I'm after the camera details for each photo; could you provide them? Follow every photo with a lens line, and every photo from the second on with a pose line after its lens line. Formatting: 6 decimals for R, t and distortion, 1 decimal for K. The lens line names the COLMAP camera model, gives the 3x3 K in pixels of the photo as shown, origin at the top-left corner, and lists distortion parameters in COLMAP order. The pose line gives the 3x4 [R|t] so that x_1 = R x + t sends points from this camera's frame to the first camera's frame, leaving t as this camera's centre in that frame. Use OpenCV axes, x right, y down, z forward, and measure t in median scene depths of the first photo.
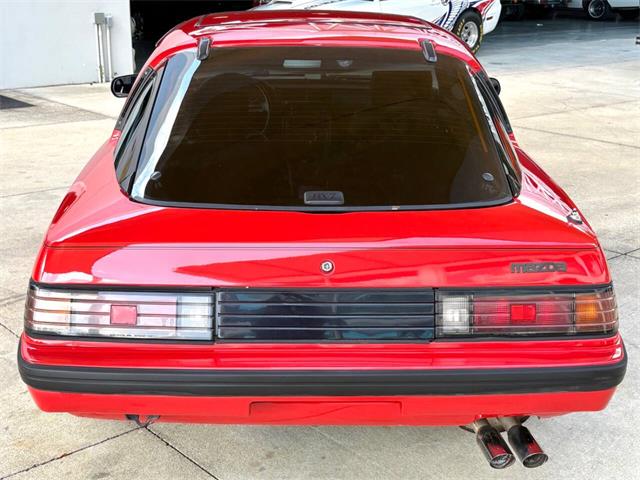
lens RADIAL K [[946.5, 0, 317.4], [0, 946.5, 184.3], [0, 0, 1]] dist [0.008969, -0.020437]
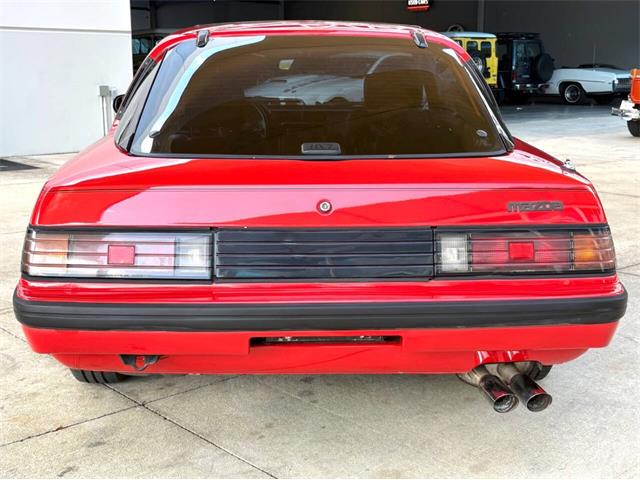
lens RADIAL K [[898.4, 0, 323.0], [0, 898.4, 191.3], [0, 0, 1]] dist [0.031378, -0.073634]
pose [[0.999843, -0.011981, 0.013058, -0.004069], [0.013254, 0.994676, -0.102200, 0.162650], [-0.011764, 0.102357, 0.994678, 0.048602]]
